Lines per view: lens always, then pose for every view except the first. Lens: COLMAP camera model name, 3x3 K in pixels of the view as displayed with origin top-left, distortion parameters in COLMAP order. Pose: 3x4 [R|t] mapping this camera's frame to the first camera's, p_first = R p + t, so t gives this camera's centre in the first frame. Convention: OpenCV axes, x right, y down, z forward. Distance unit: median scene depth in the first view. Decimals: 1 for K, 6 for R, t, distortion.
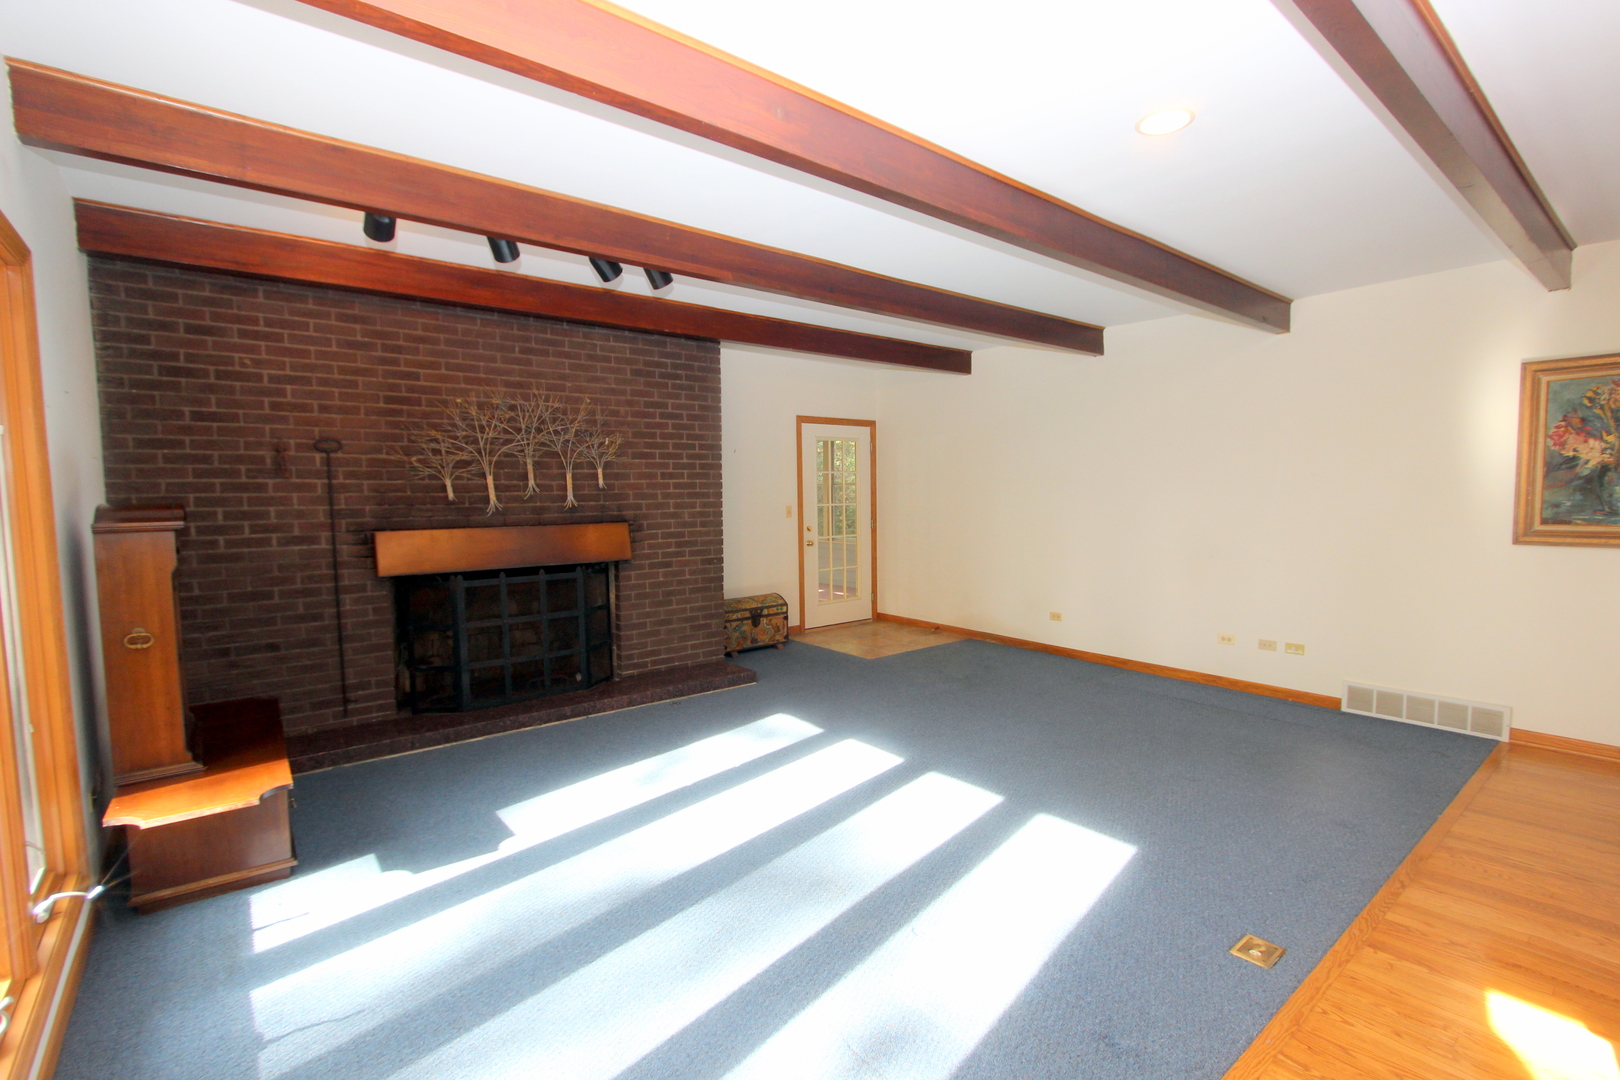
lens RADIAL K [[744.6, 0, 817.1], [0, 744.6, 545.2], [0, 0, 1]] dist [-0.019368, 0.000738]
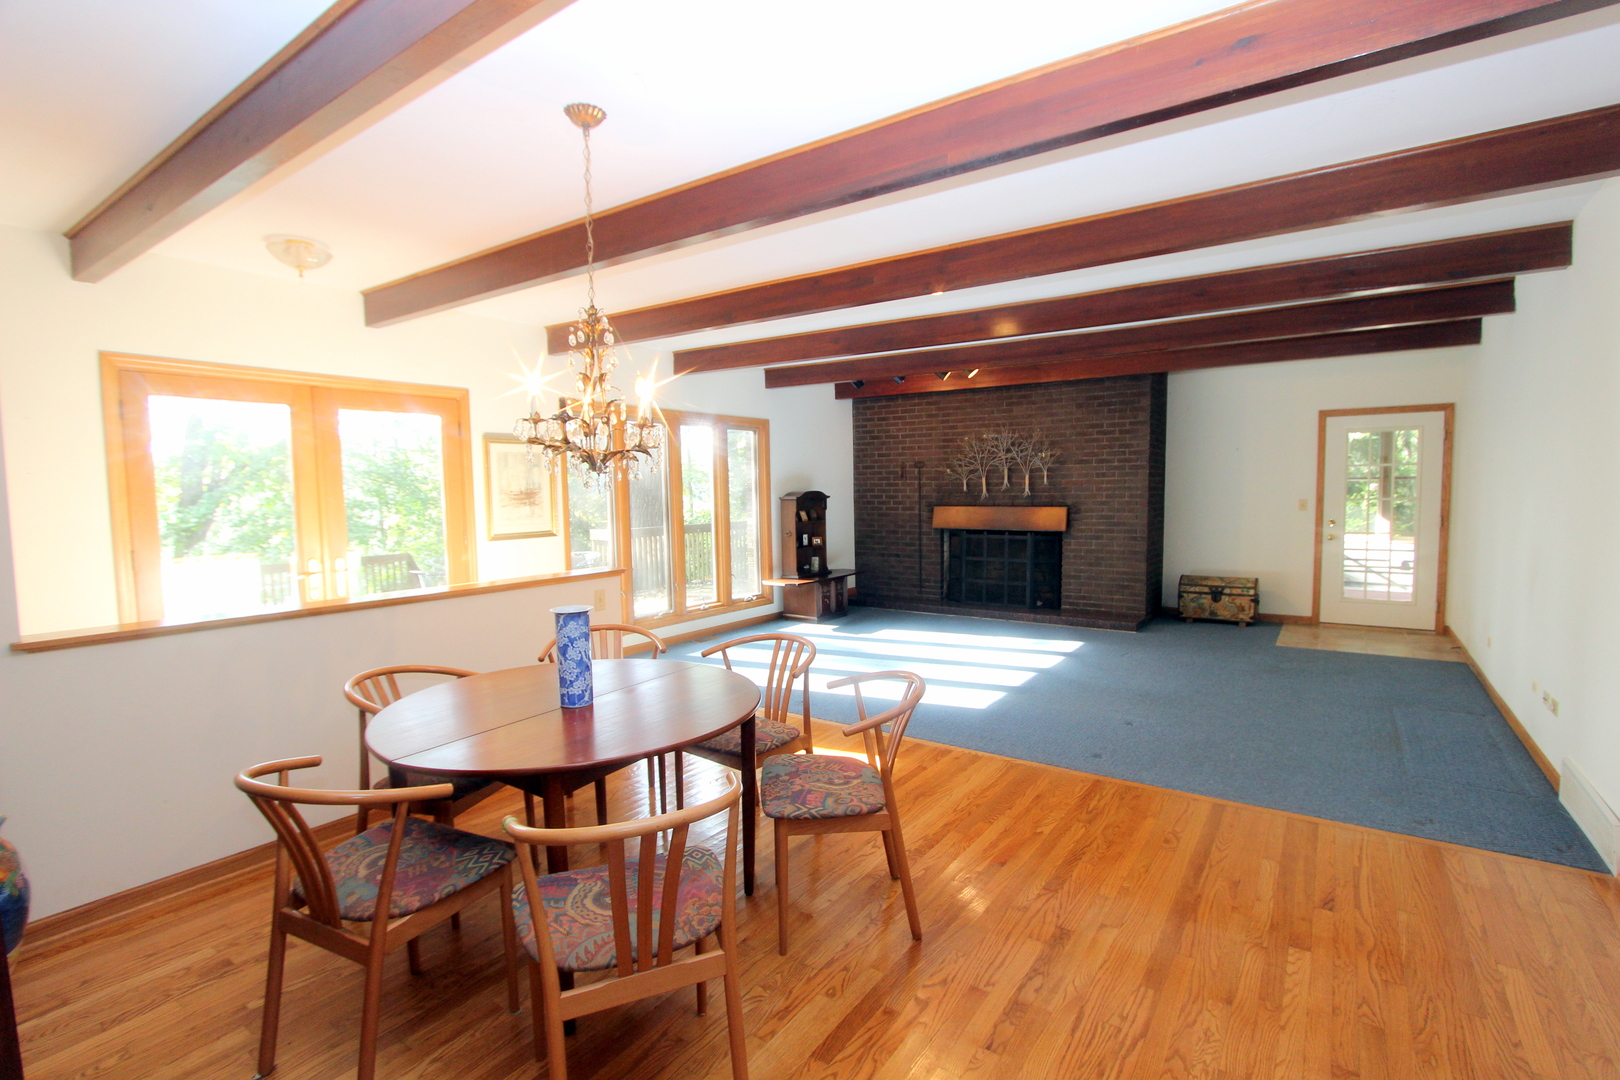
lens RADIAL K [[744.6, 0, 838.1], [0, 744.6, 550.9], [0, 0, 1]] dist [-0.019368, 0.000738]
pose [[0.295364, 0.082800, -0.951790, 1.198036], [-0.063088, 0.995753, 0.067047, -0.014939], [0.953299, 0.040244, 0.299334, 0.124504]]
